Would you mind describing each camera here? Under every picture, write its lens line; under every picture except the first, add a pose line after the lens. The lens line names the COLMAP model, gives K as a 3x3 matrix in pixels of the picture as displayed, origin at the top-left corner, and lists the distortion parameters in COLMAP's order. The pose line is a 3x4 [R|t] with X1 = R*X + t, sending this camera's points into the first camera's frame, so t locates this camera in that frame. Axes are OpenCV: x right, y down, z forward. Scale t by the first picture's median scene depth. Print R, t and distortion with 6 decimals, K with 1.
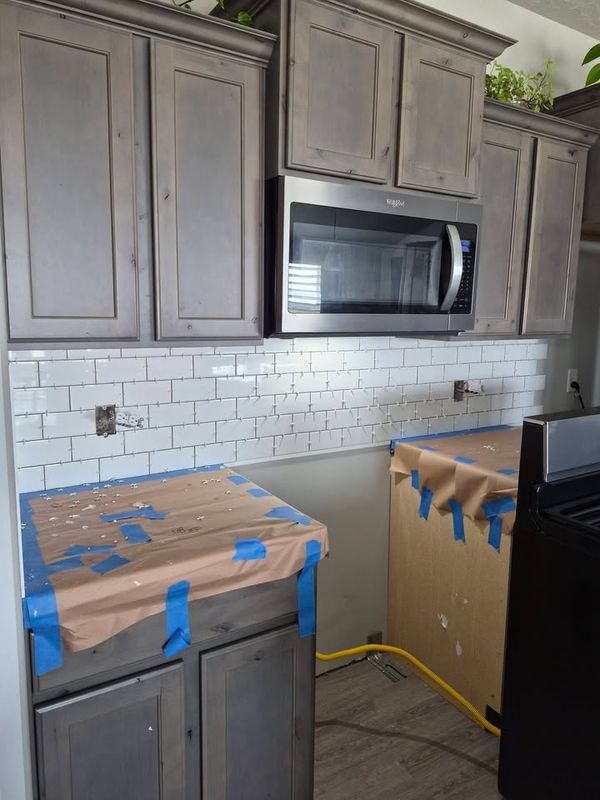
lens RADIAL K [[547.6, 0, 289.6], [0, 547.6, 385.0], [0, 0, 1]] dist [0.042251, -0.040889]
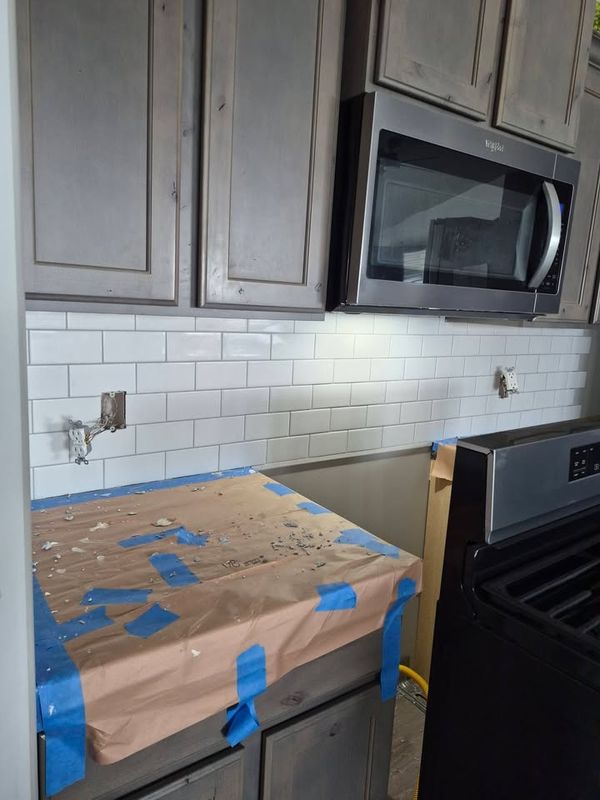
lens RADIAL K [[547.6, 0, 287.1], [0, 547.6, 395.2], [0, 0, 1]] dist [0.042251, -0.040889]
pose [[0.997349, 0.028956, 0.066752, -0.162196], [-0.031321, 0.998908, 0.034669, 0.008428], [-0.065676, -0.036668, 0.997167, 0.237693]]
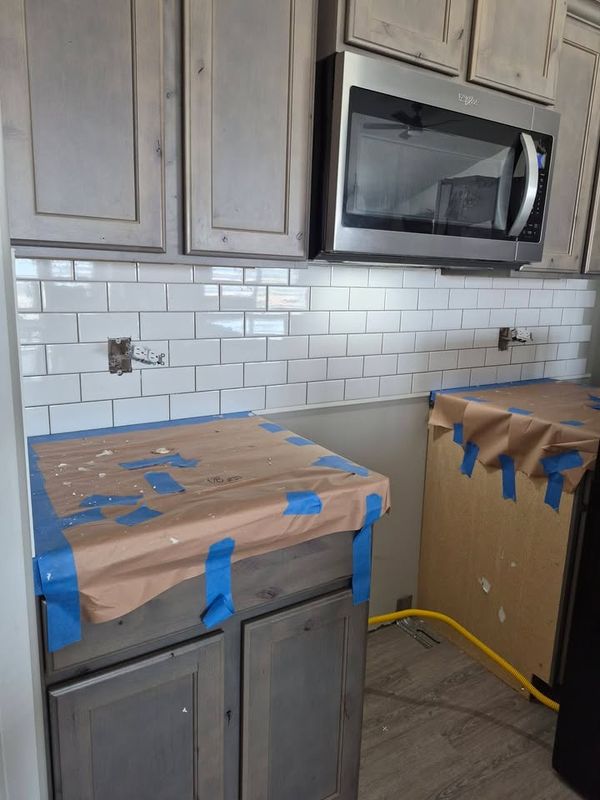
lens RADIAL K [[547.6, 0, 296.5], [0, 547.6, 385.3], [0, 0, 1]] dist [0.042251, -0.040889]
pose [[0.999683, 0.015615, 0.019730, -0.085728], [-0.016864, 0.997757, 0.064778, 0.057050], [-0.018674, -0.065090, 0.997705, 0.153184]]
